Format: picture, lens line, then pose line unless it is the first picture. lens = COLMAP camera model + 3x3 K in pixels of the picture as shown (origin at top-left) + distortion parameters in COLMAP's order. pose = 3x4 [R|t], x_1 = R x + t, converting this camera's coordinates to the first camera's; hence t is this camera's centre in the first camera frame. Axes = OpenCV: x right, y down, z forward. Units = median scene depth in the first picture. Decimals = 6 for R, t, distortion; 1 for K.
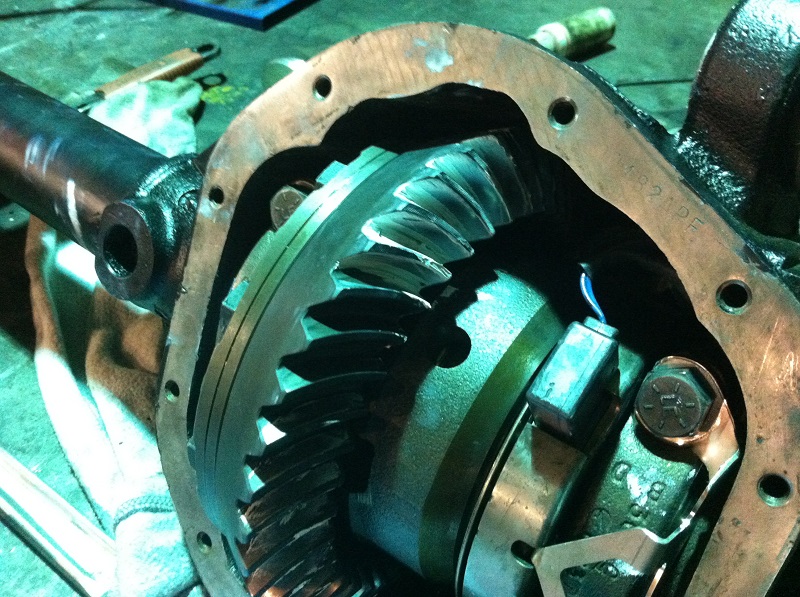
lens RADIAL K [[772.0, 0, 400.0], [0, 772.0, 298.5], [0, 0, 1]] dist [0.107770, -0.374689]
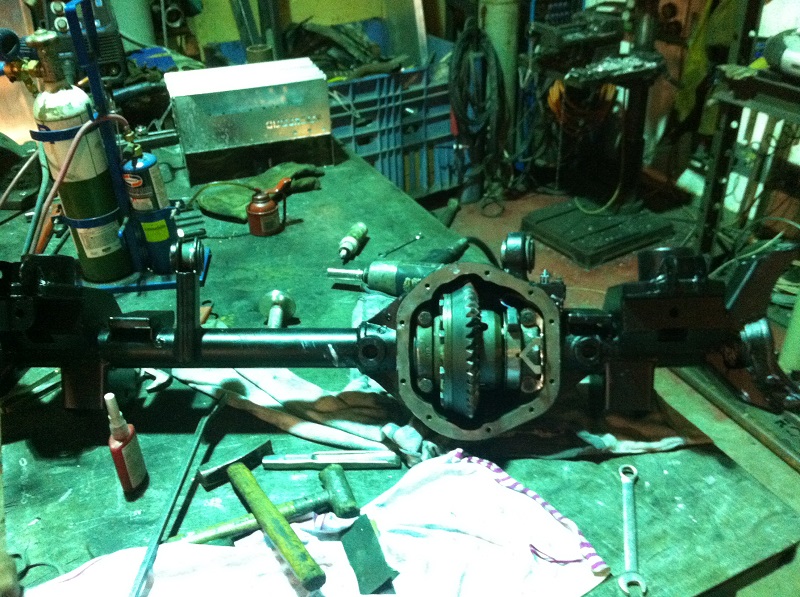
lens RADIAL K [[809.7, 0, 401.7], [0, 809.7, 290.9], [0, 0, 1]] dist [0.020939, 0.003202]
pose [[0.806711, -0.326860, 0.492321, -2.631004], [0.414709, 0.906639, -0.077605, 0.040086], [-0.420991, 0.266775, 0.866947, -3.021808]]
